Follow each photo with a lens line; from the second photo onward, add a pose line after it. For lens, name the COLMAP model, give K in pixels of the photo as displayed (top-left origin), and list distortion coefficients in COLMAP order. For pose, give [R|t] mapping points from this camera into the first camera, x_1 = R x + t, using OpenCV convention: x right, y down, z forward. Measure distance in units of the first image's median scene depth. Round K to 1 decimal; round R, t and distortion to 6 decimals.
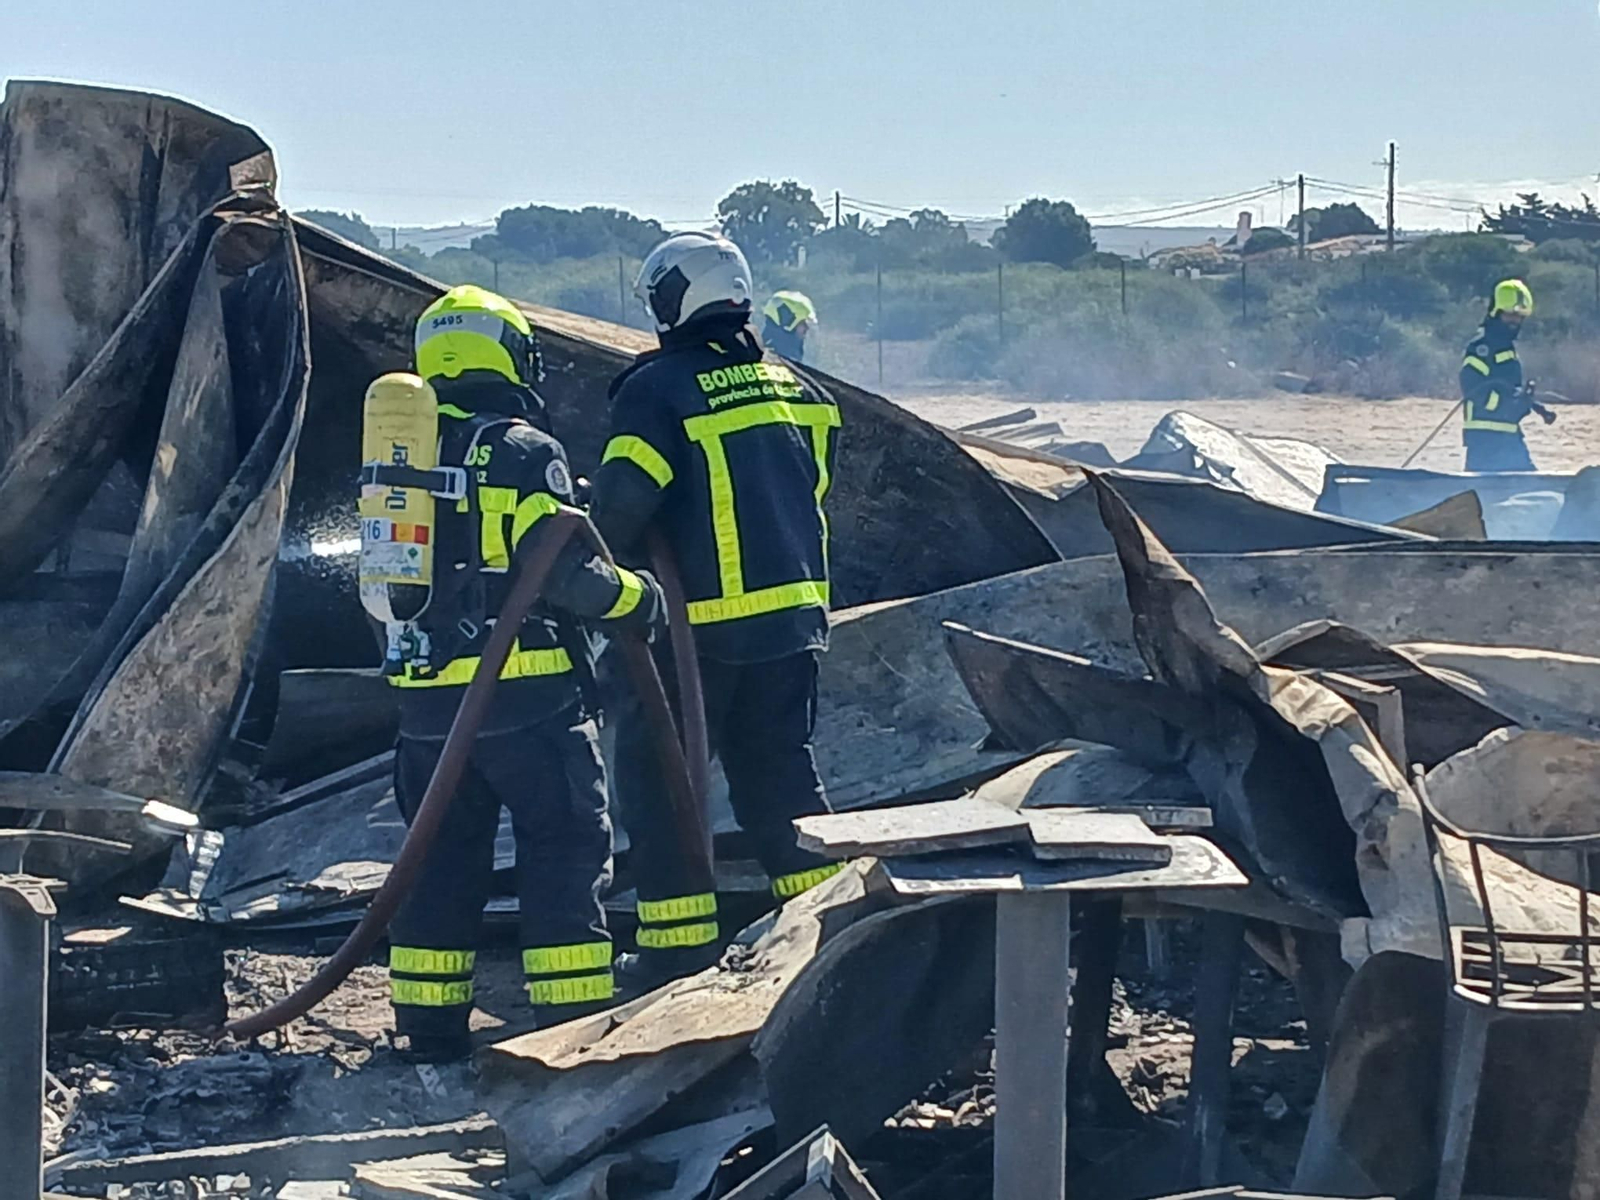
lens RADIAL K [[3762.9, 0, 801.6], [0, 3762.9, 609.2], [0, 0, 1]] dist [0.143628, 0.000000]
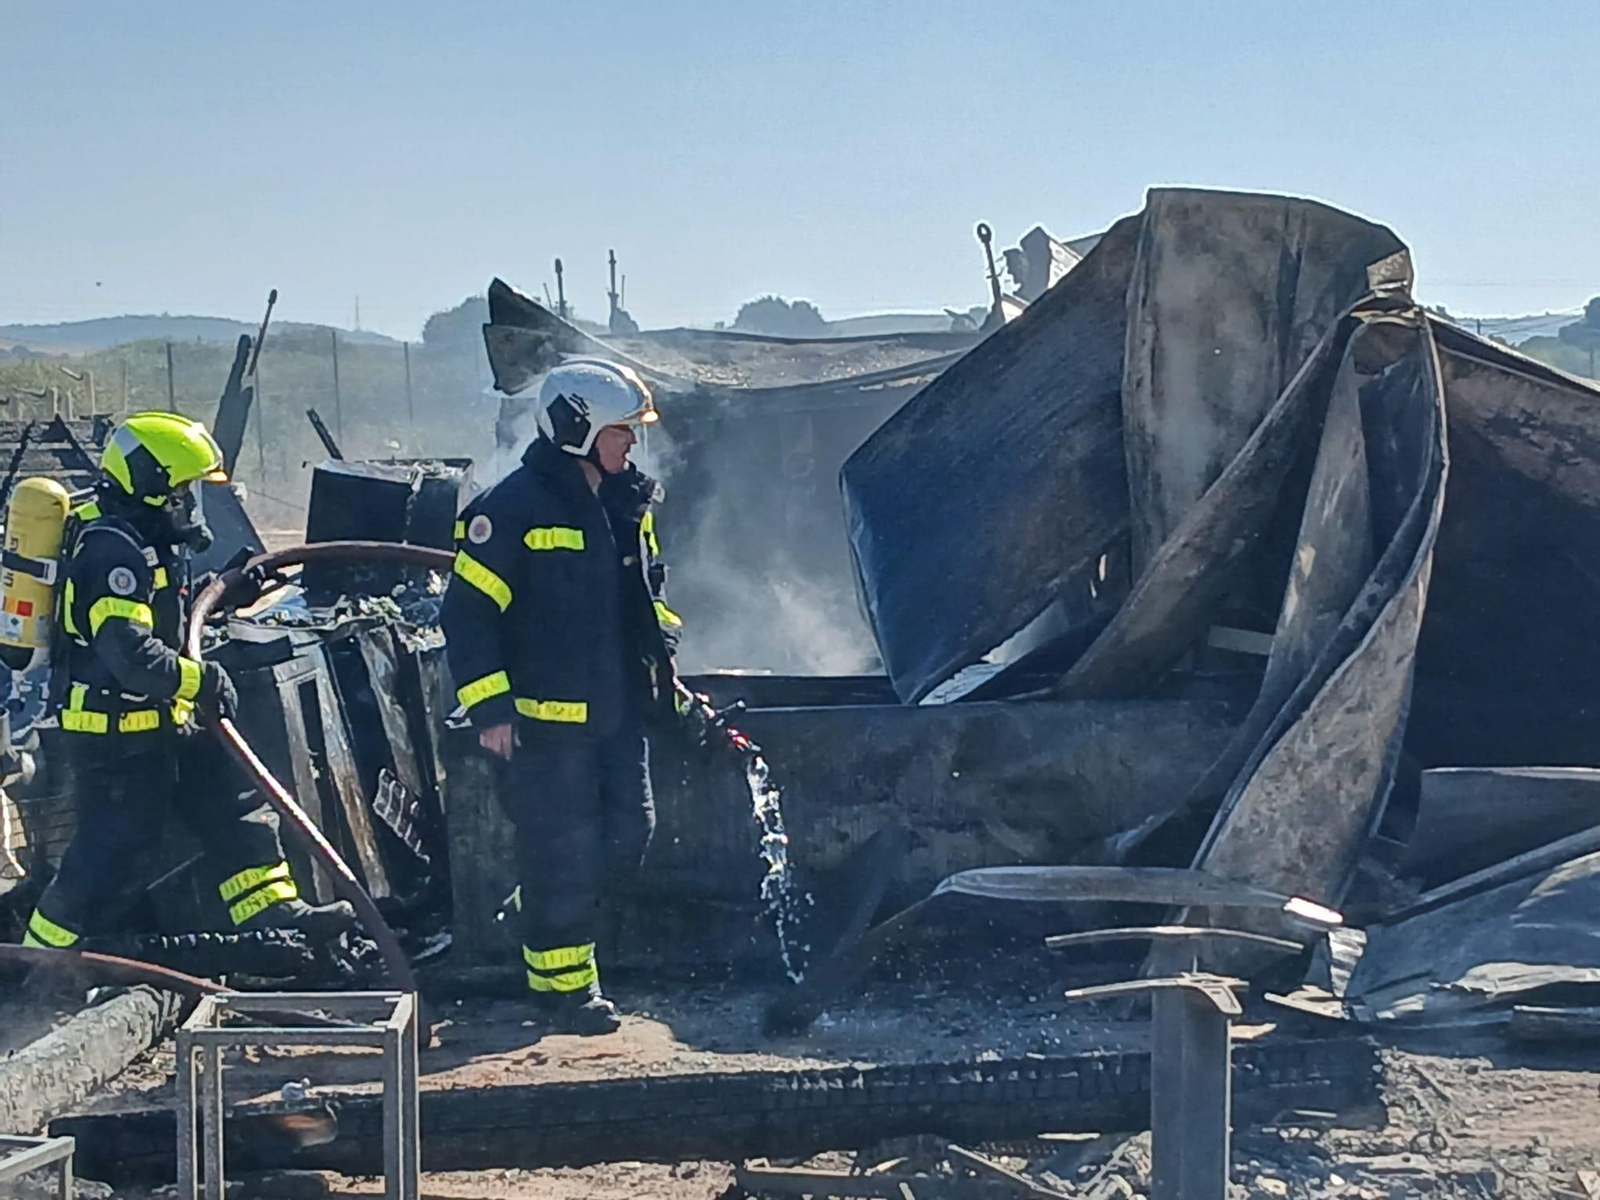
lens RADIAL K [[3762.9, 0, 802.8], [0, 3762.9, 593.4], [0, 0, 1]] dist [0.143628, 0.000000]
pose [[0.983953, -0.005866, -0.178333, -0.120701], [0.002469, 0.999811, -0.019268, -0.011309], [0.178413, 0.018518, 0.983781, -0.012384]]
